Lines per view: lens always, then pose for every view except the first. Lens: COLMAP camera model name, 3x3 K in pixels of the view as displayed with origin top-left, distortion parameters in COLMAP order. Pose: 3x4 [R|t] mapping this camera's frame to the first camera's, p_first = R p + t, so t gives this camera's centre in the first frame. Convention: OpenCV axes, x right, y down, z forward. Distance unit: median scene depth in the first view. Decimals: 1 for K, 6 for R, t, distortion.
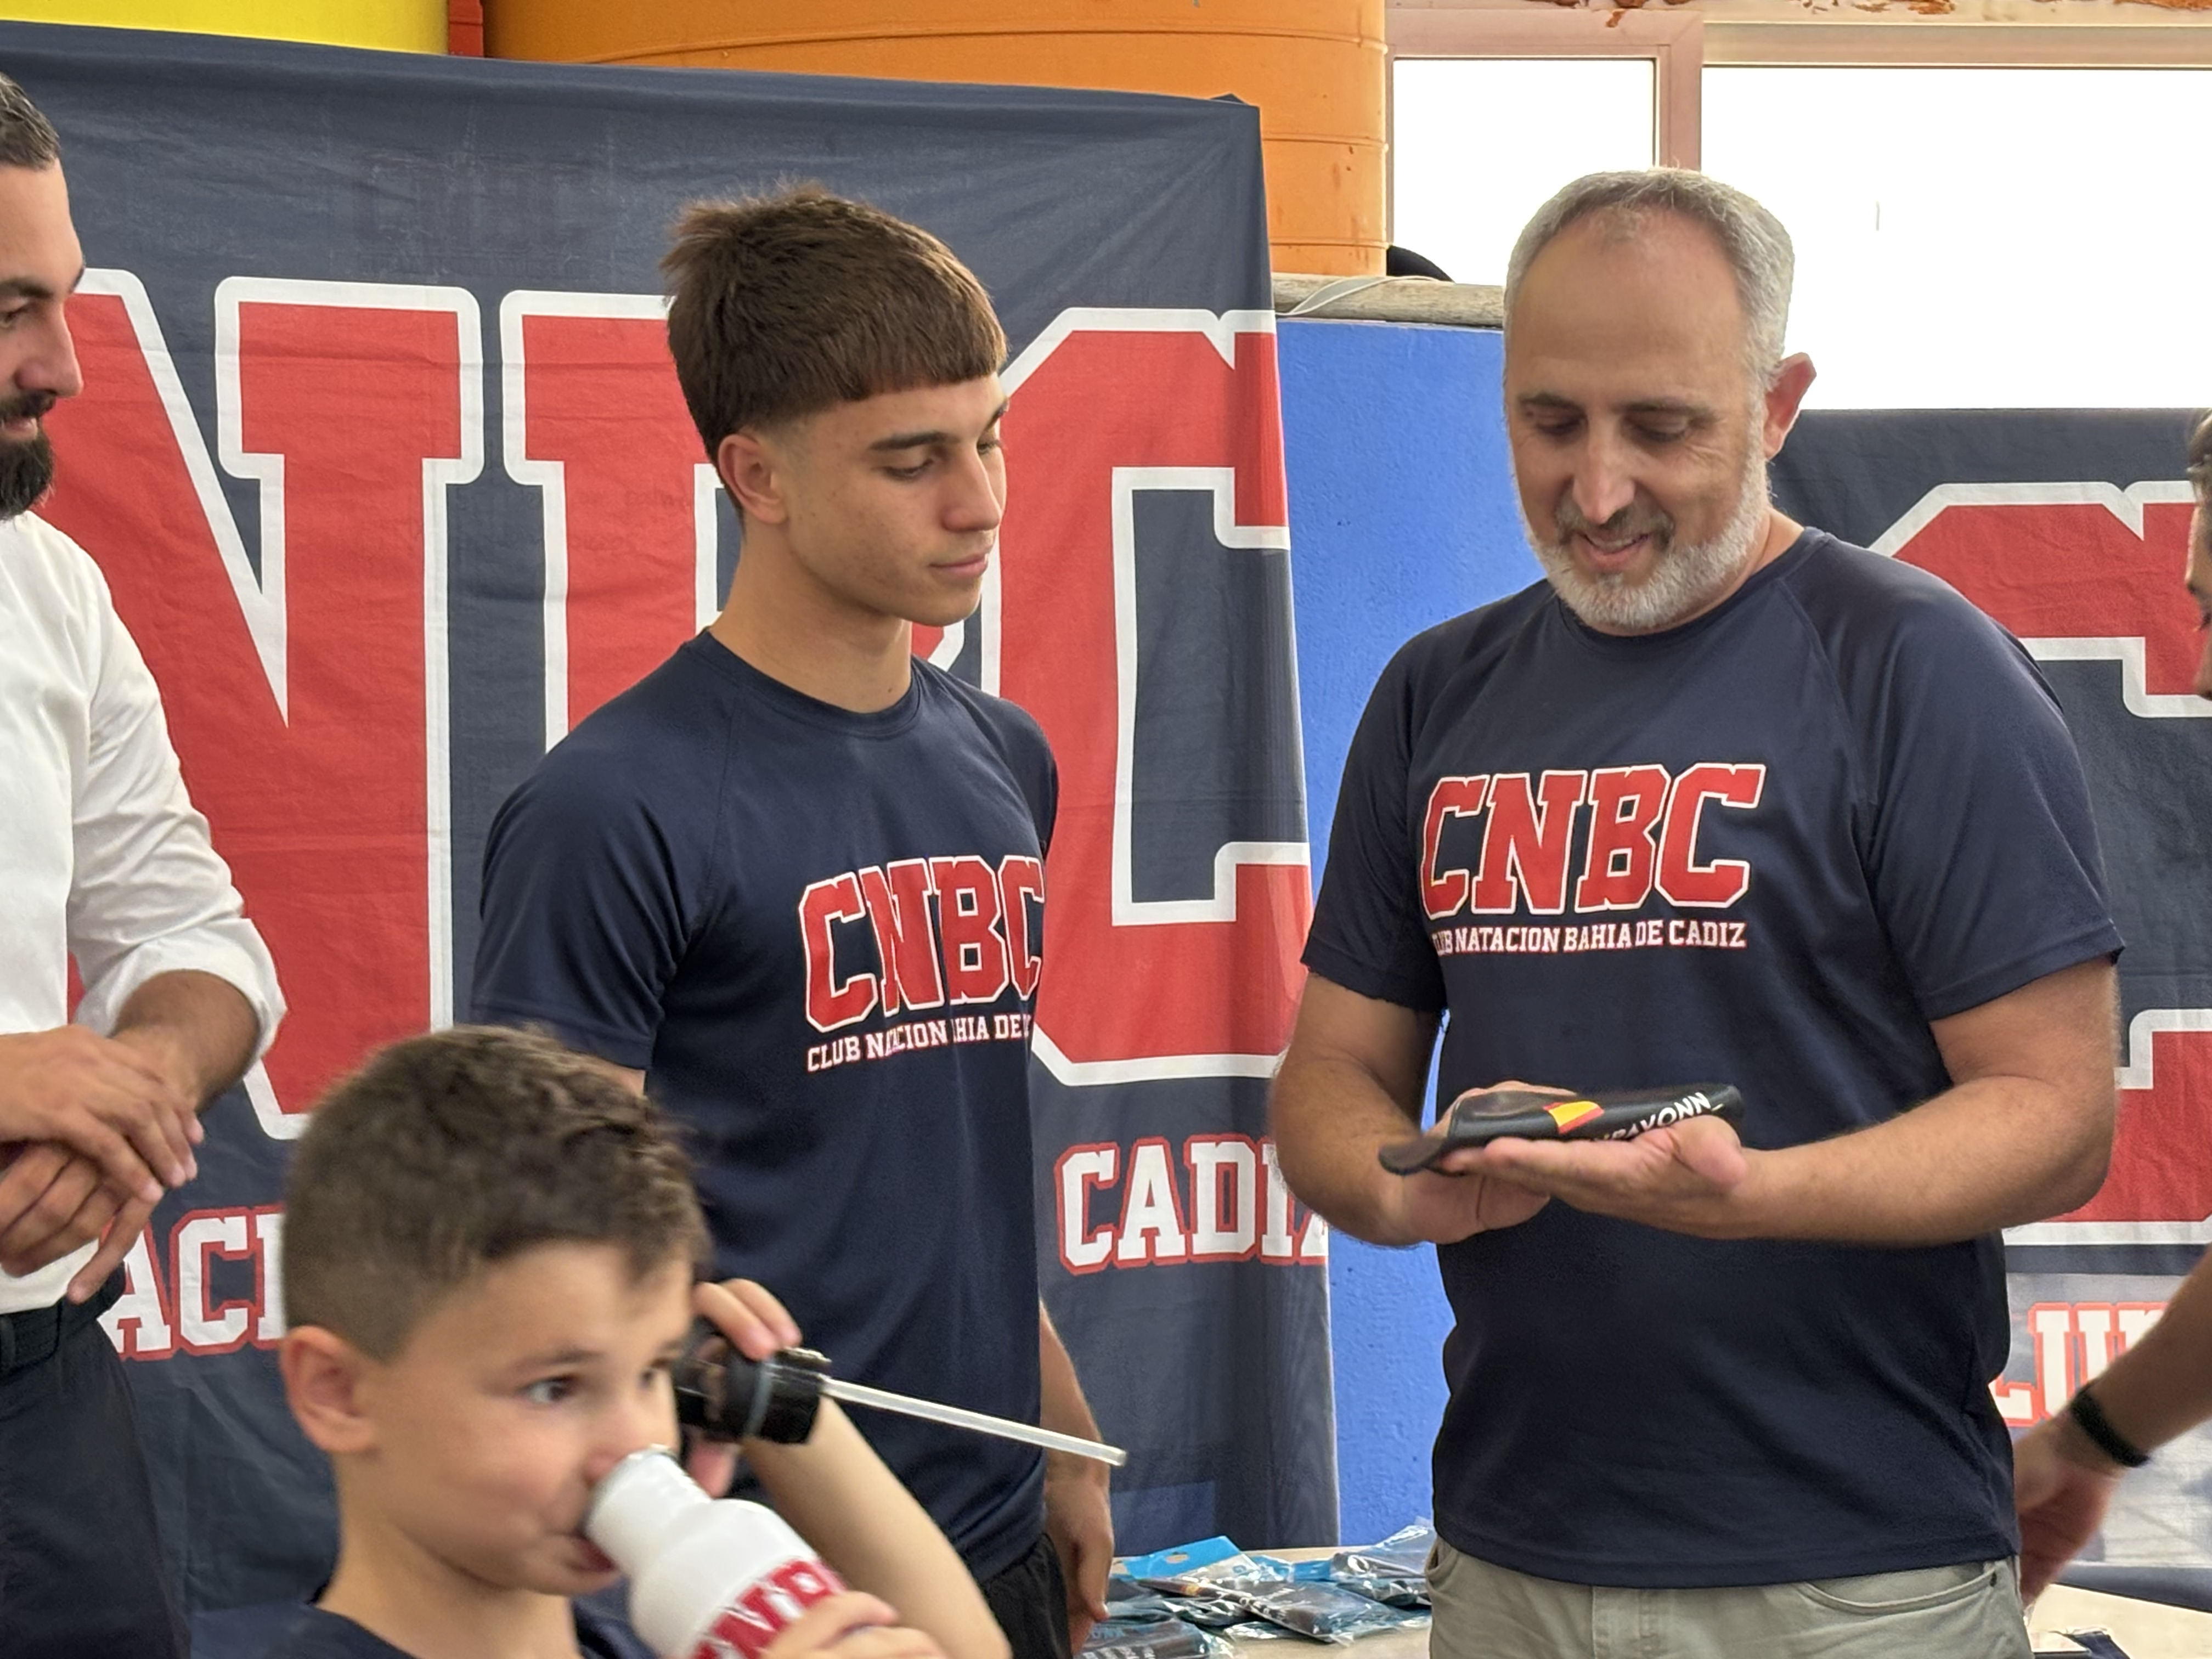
lens RADIAL K [[4970.4, 0, 1059.0], [0, 4970.4, 827.4], [0, 0, 1]] dist [0.346137, -1.319801]
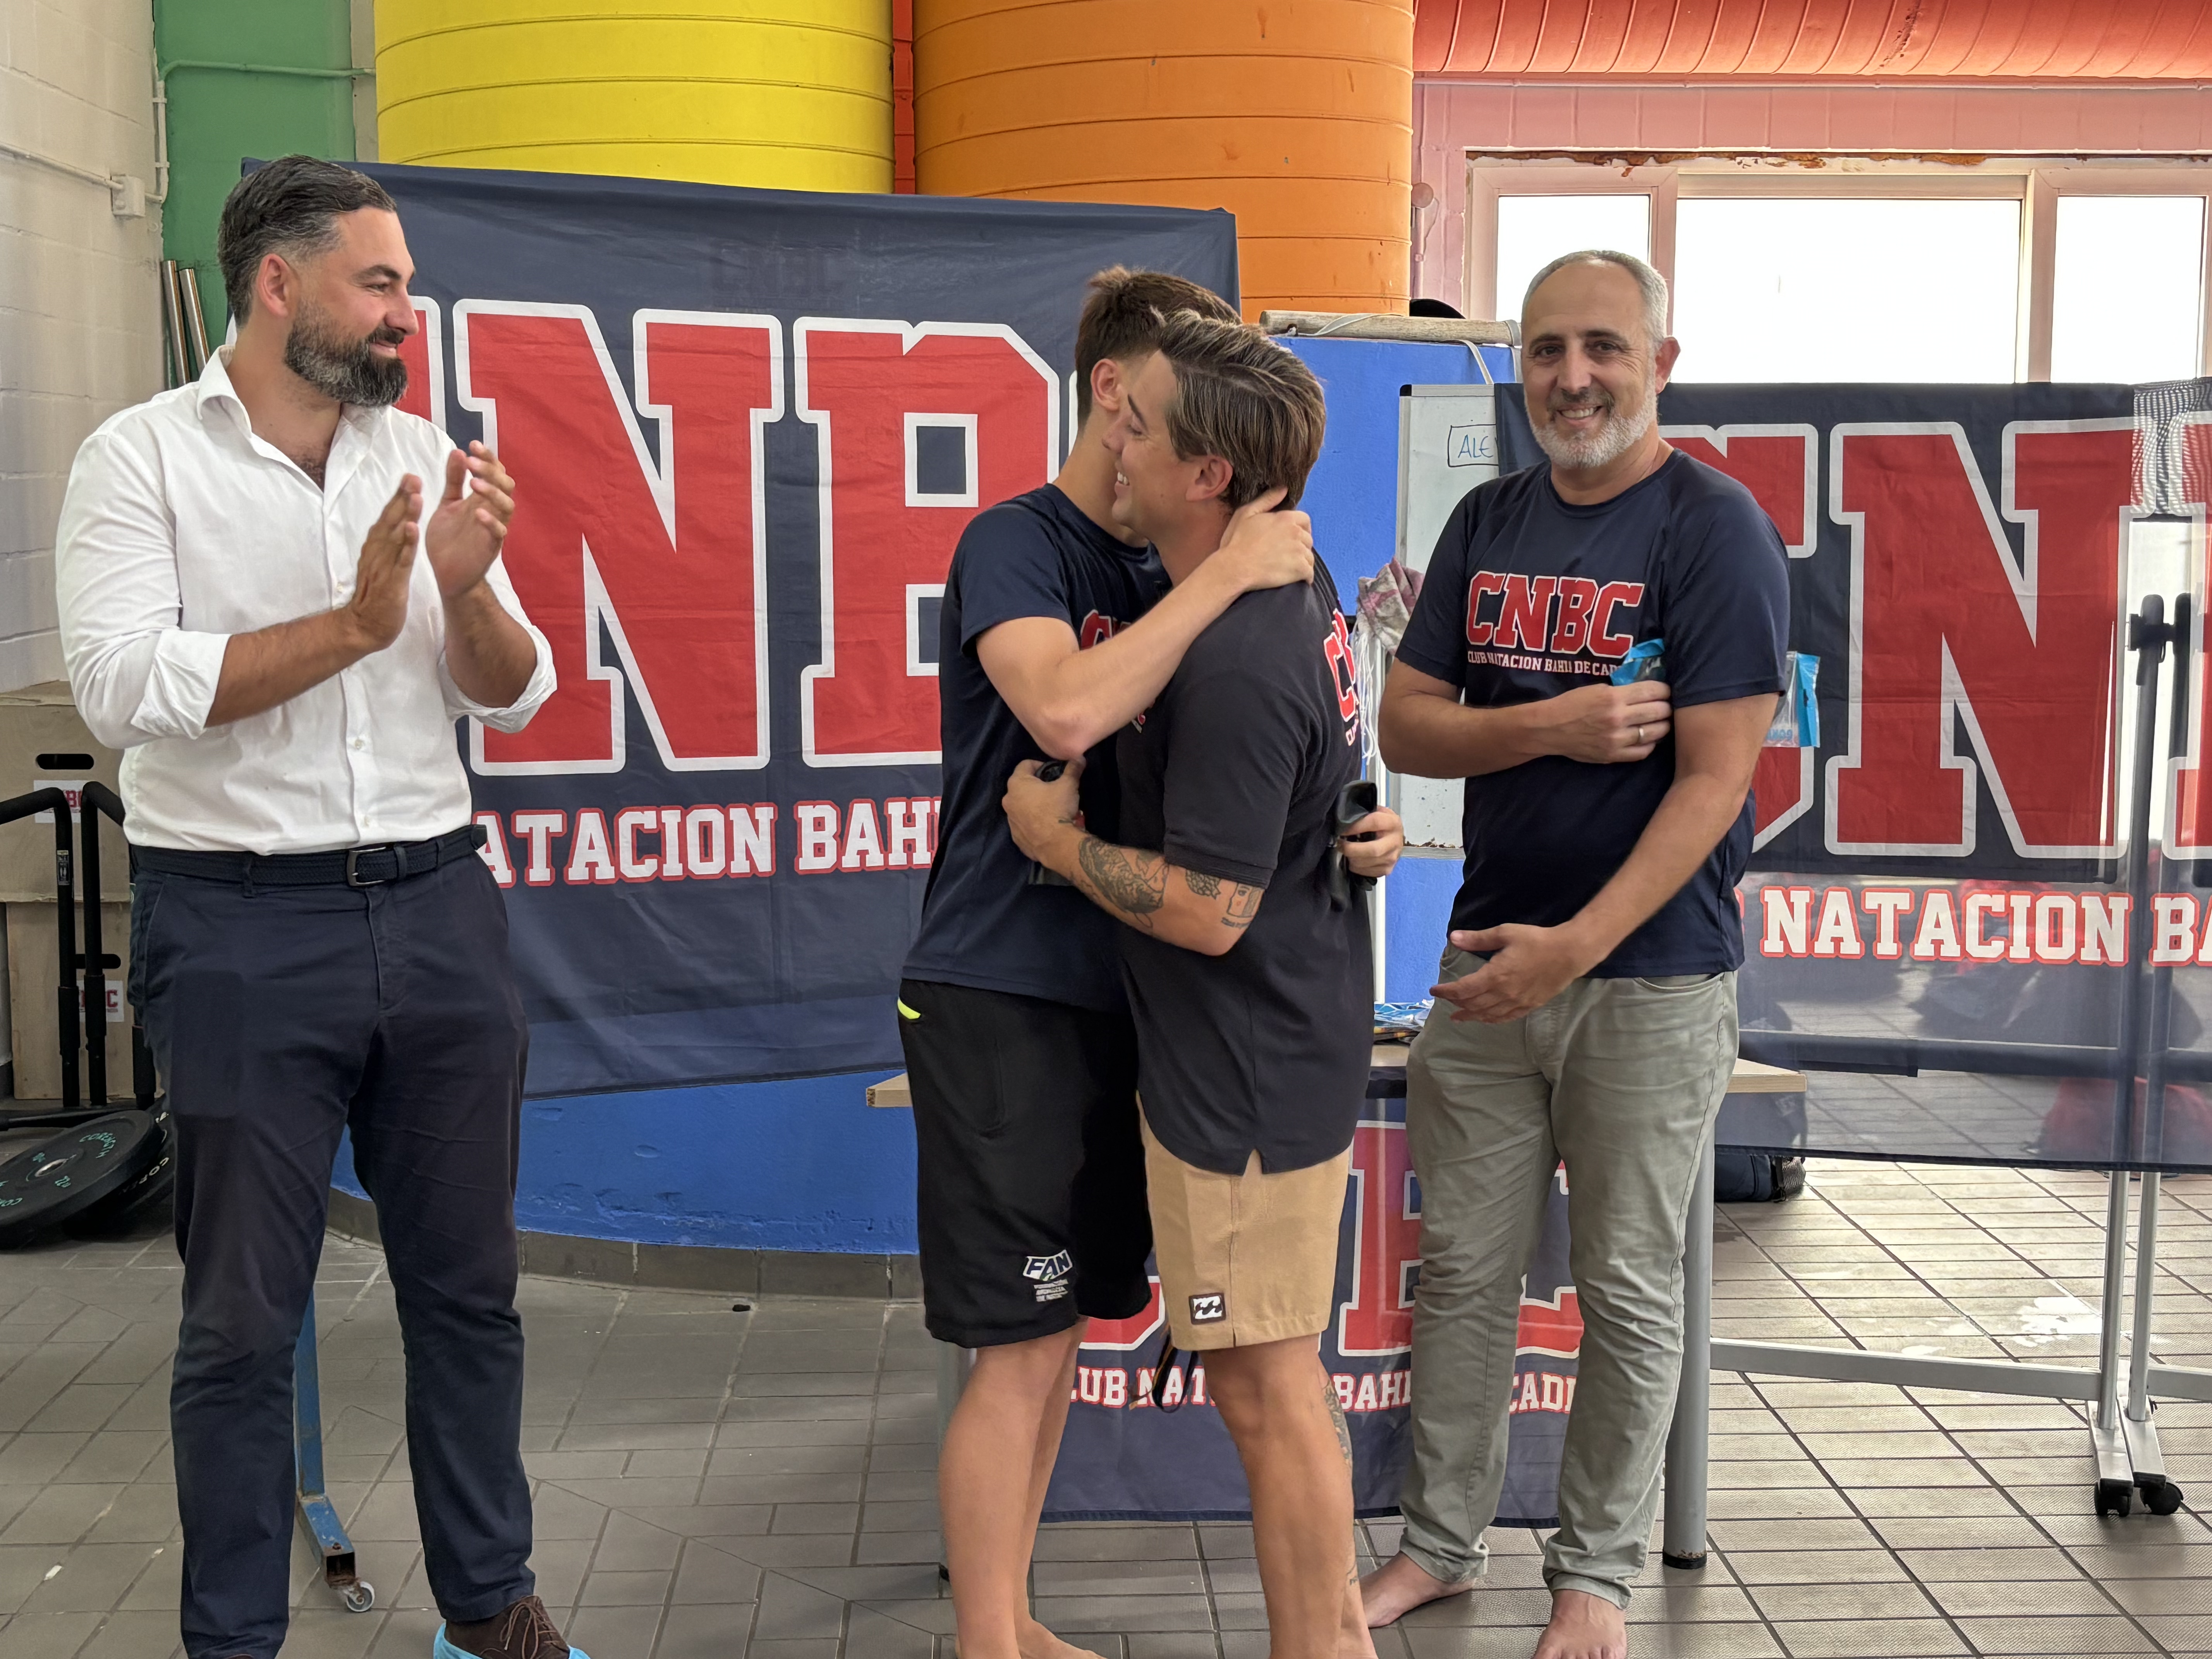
lens RADIAL K [[2733.2, 0, 1114.6], [0, 2733.2, 834.0], [0, 0, 1]] dist [0.266383, -0.871830]
pose [[0.990608, 0.021865, -0.134971, 0.143784], [-0.012550, 0.997504, 0.069488, 0.010953], [0.136154, -0.067141, 0.988410, -0.007535]]
